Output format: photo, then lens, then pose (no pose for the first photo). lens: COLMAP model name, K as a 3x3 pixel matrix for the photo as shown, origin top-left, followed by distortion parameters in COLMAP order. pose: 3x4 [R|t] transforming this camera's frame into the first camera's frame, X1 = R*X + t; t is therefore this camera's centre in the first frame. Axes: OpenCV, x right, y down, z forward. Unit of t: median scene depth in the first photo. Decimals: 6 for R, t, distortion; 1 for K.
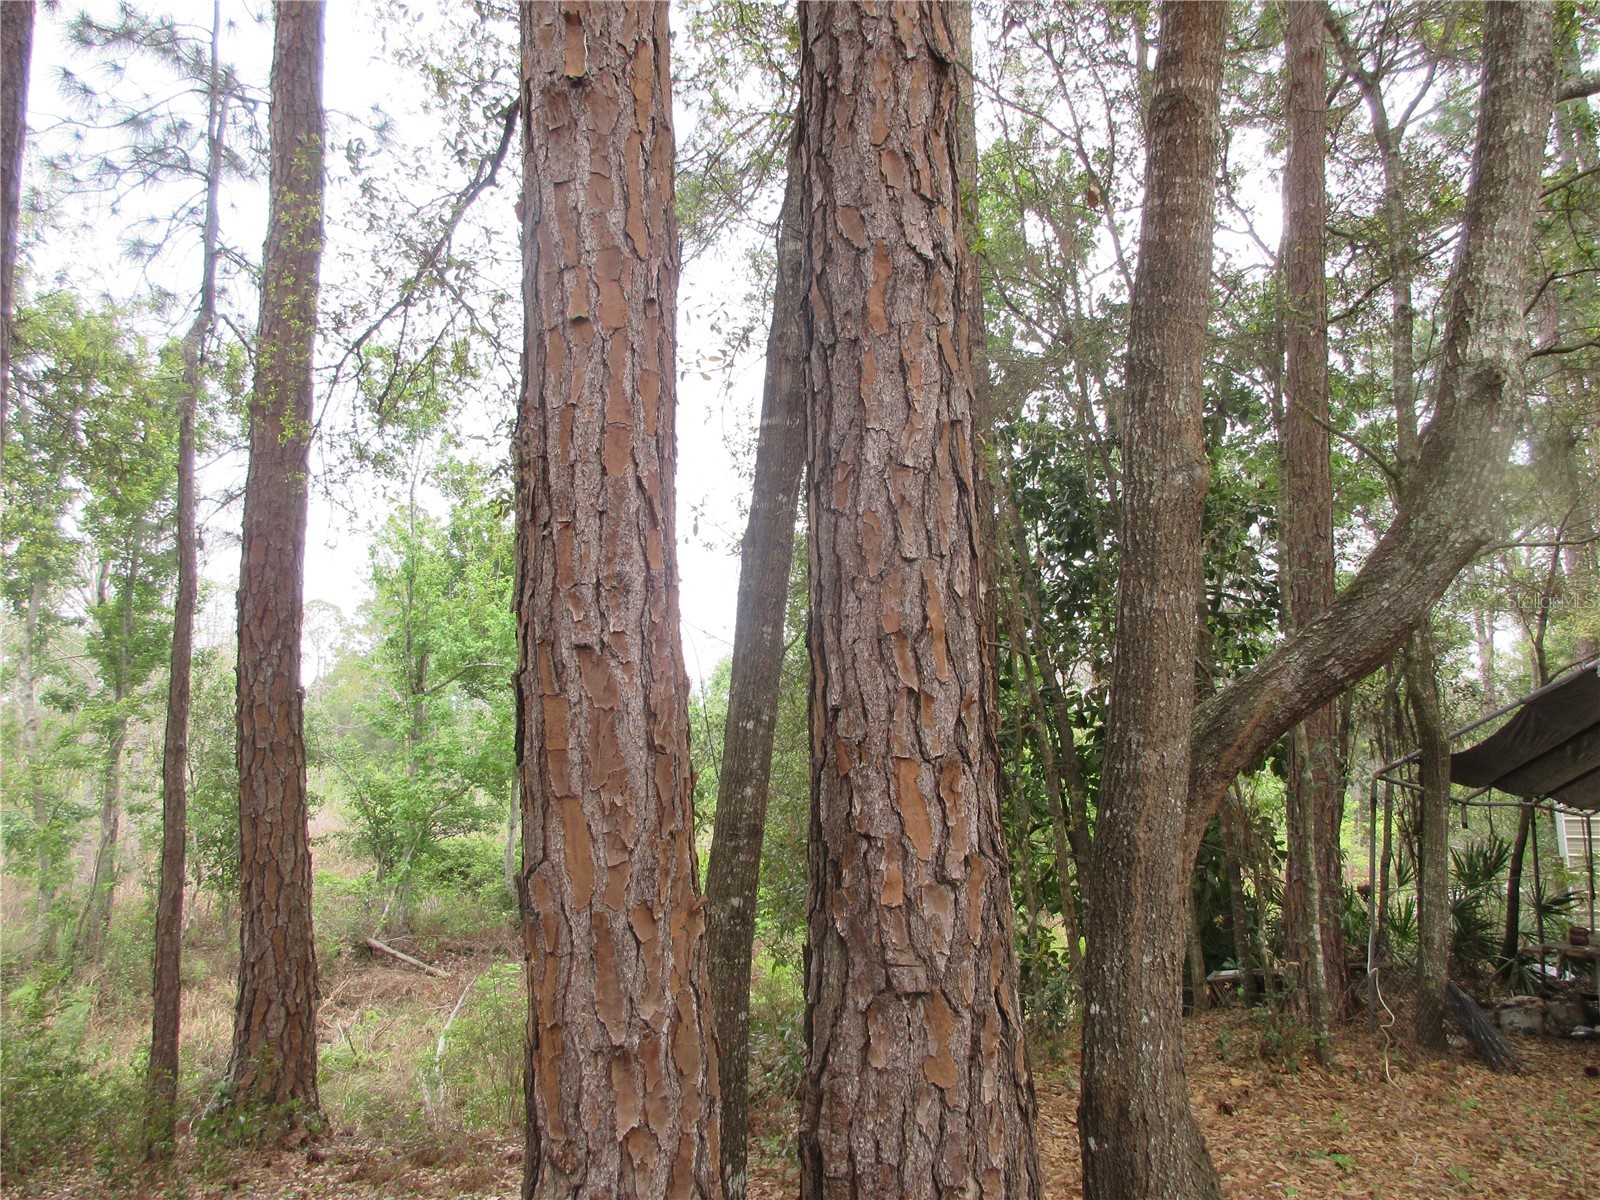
lens RADIAL K [[1174.3, 0, 802.1], [0, 1174.3, 592.5], [0, 0, 1]] dist [-0.010119, 0.002465]
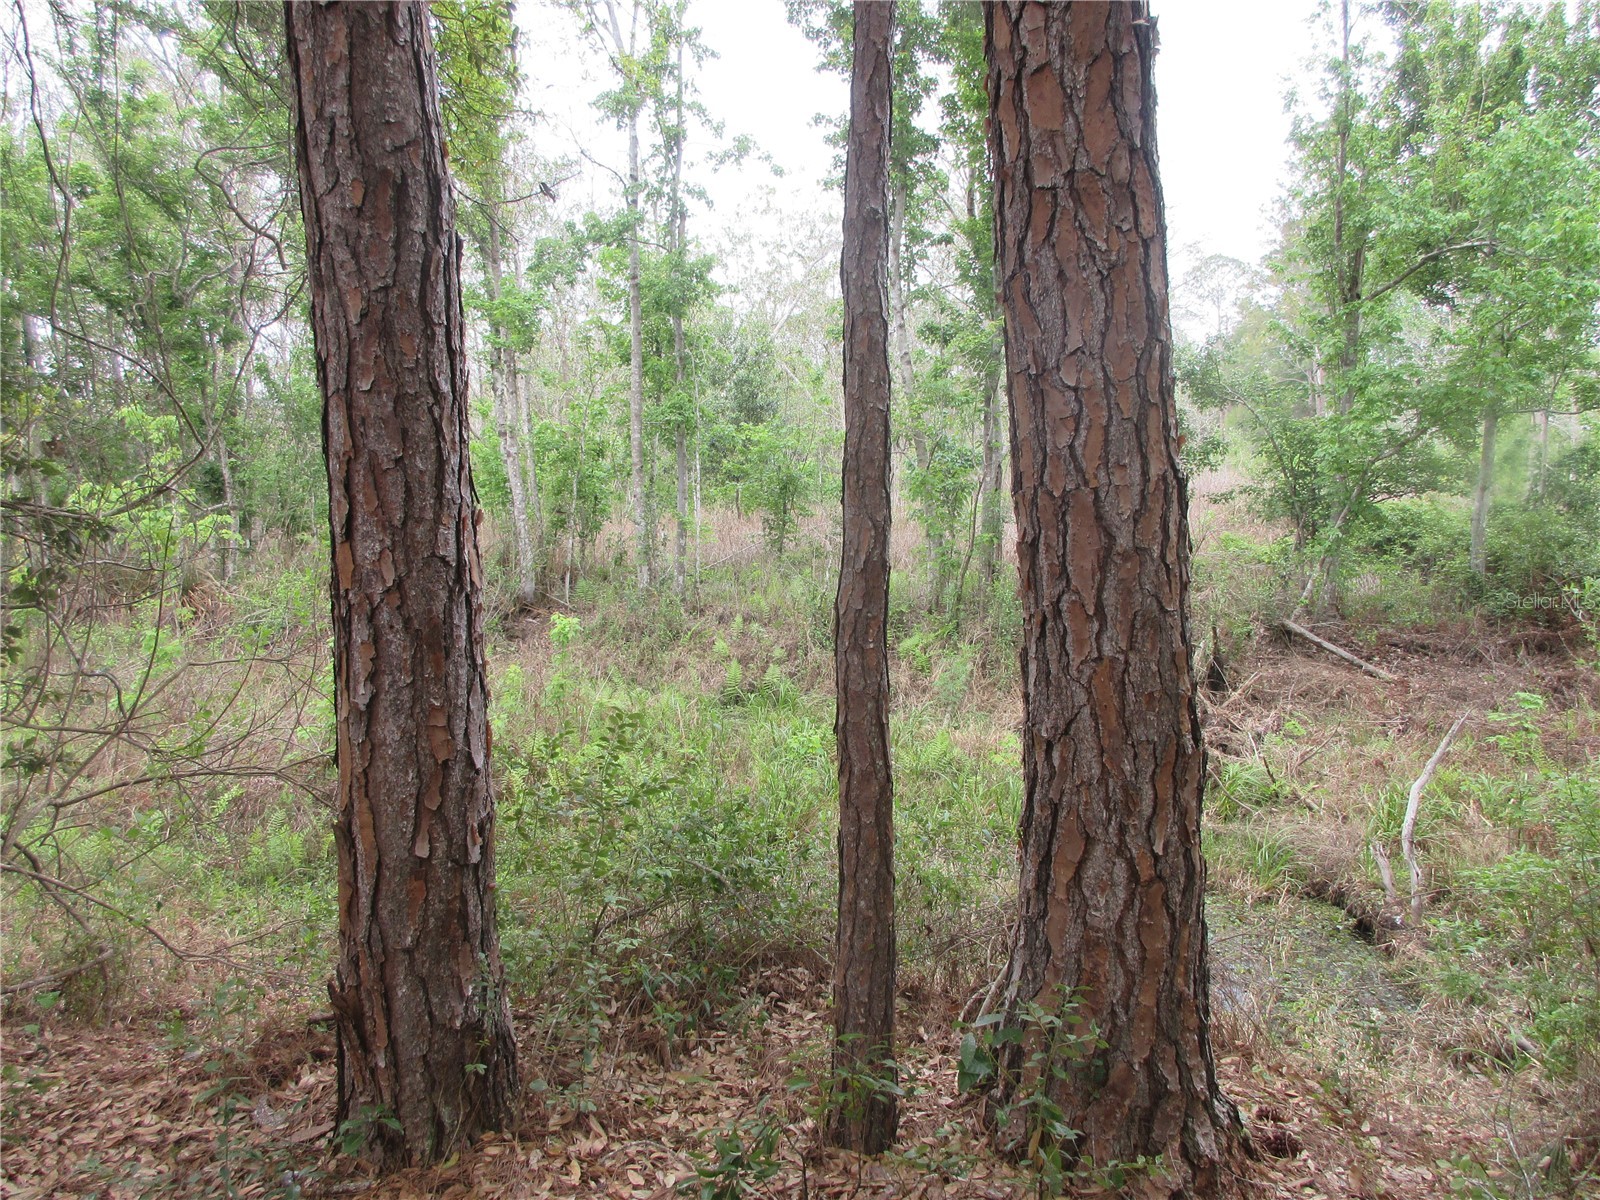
lens RADIAL K [[1174.3, 0, 802.3], [0, 1174.3, 583.9], [0, 0, 1]] dist [-0.010119, 0.002465]
pose [[0.745414, 0.081553, -0.661595, -0.112788], [0.100508, 0.967392, 0.232490, 0.068173], [0.658981, -0.239796, 0.712910, 0.279770]]
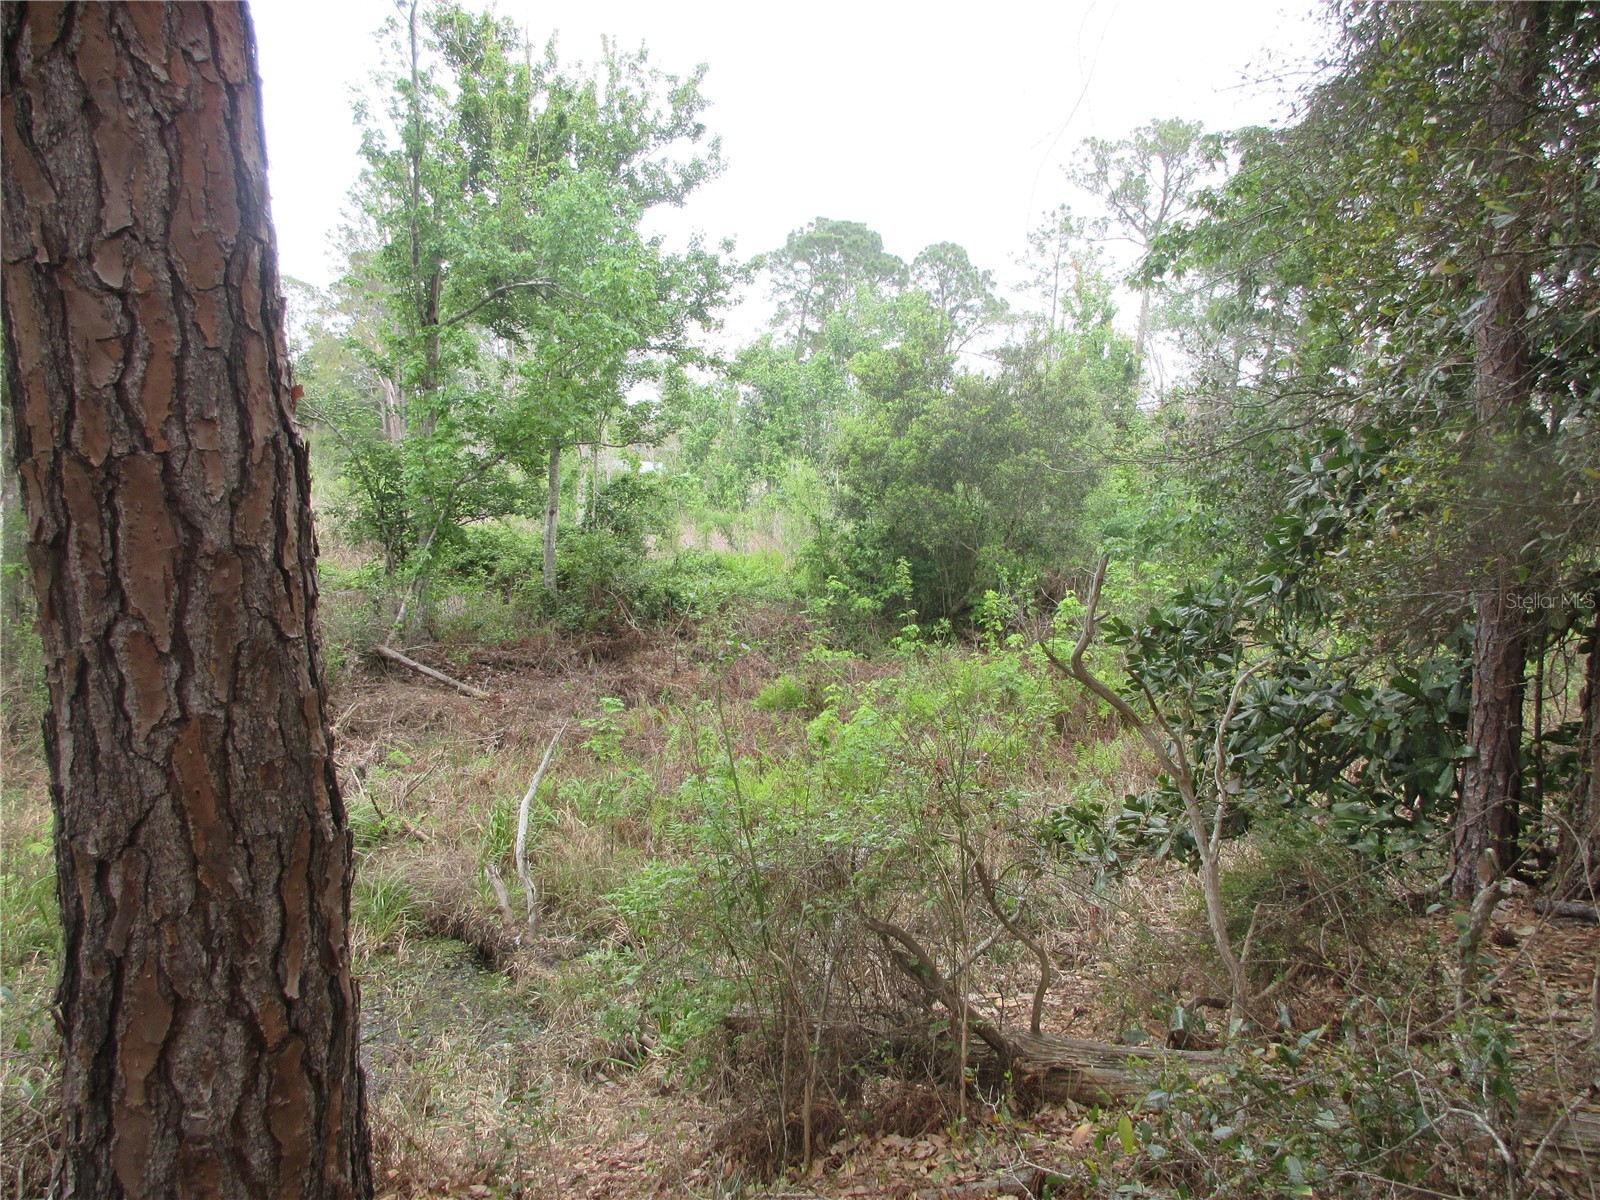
lens RADIAL K [[1174.3, 0, 797.5], [0, 1174.3, 583.6], [0, 0, 1]] dist [-0.010119, 0.002465]
pose [[0.999360, 0.031645, 0.016685, -0.136077], [-0.034675, 0.971570, 0.234199, 0.081891], [-0.008799, -0.234628, 0.972045, 0.320889]]
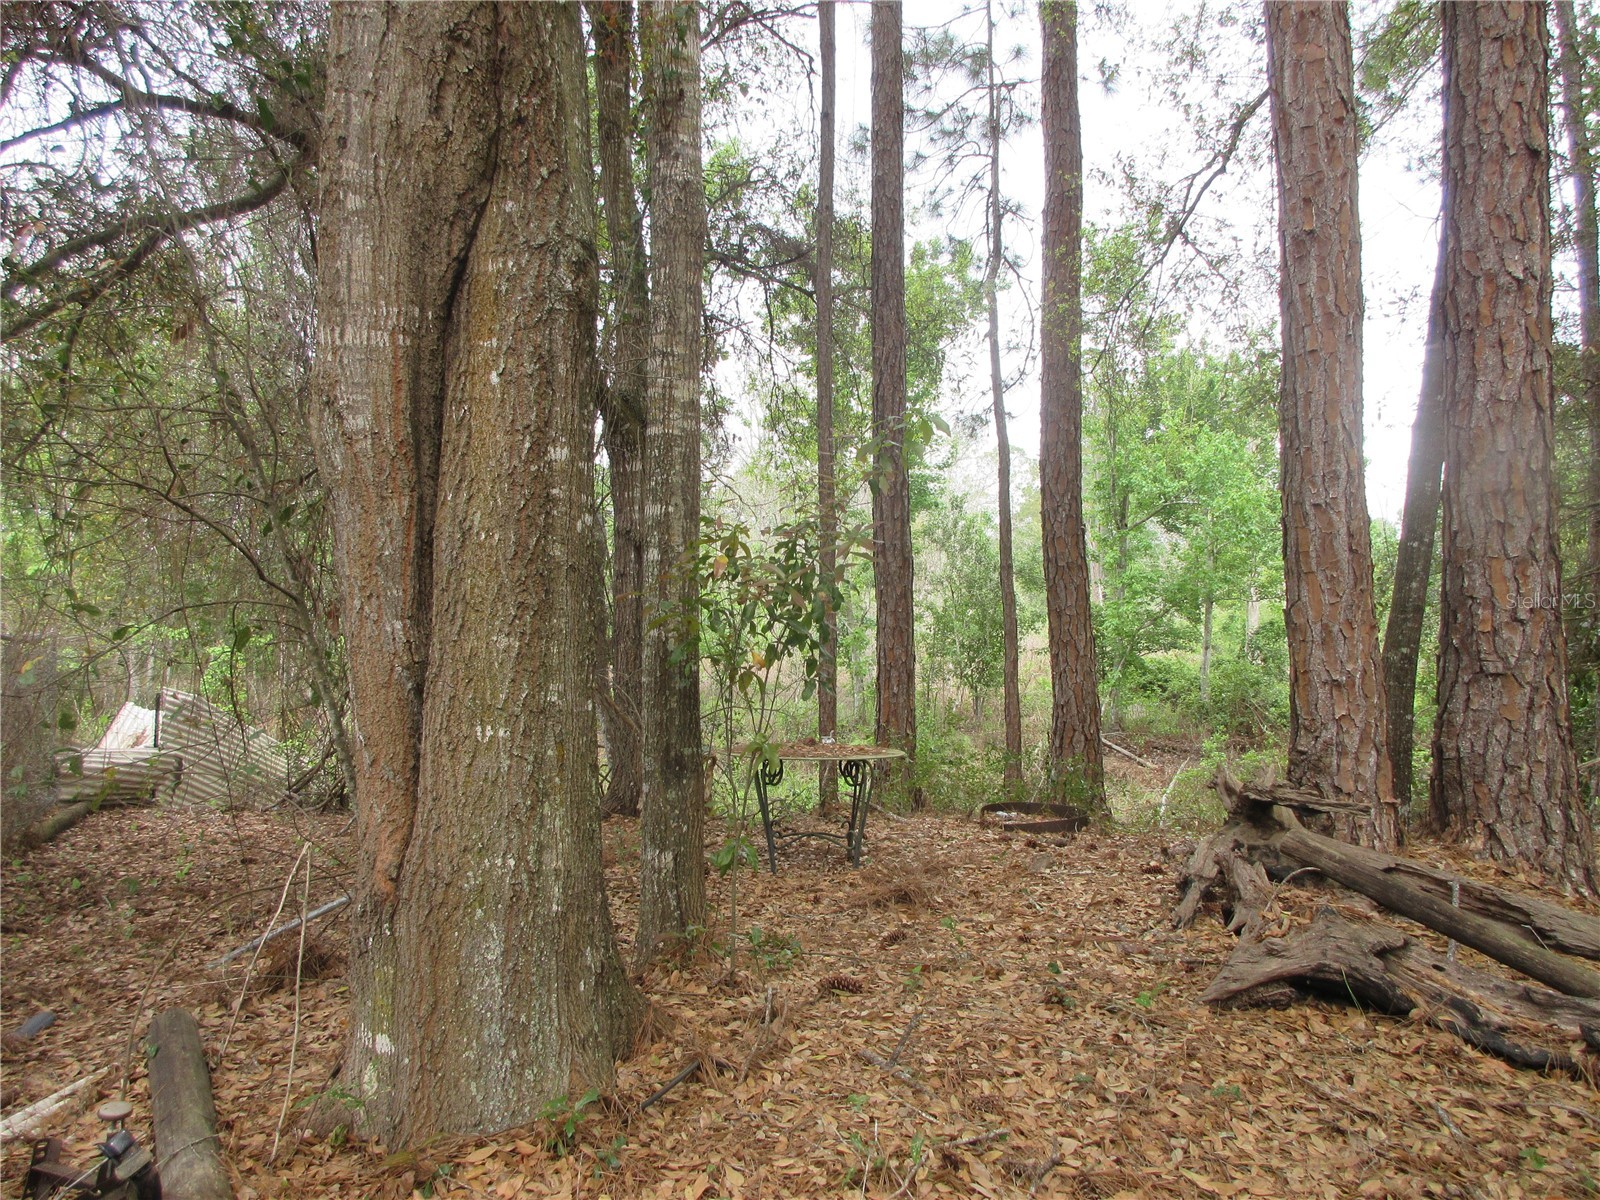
lens RADIAL K [[1174.3, 0, 796.3], [0, 1174.3, 583.7], [0, 0, 1]] dist [-0.010119, 0.002465]
pose [[0.846137, 0.011845, -0.532834, 0.021778], [0.058833, 0.991567, 0.115468, -0.016103], [0.529709, -0.129050, 0.838305, -0.187483]]
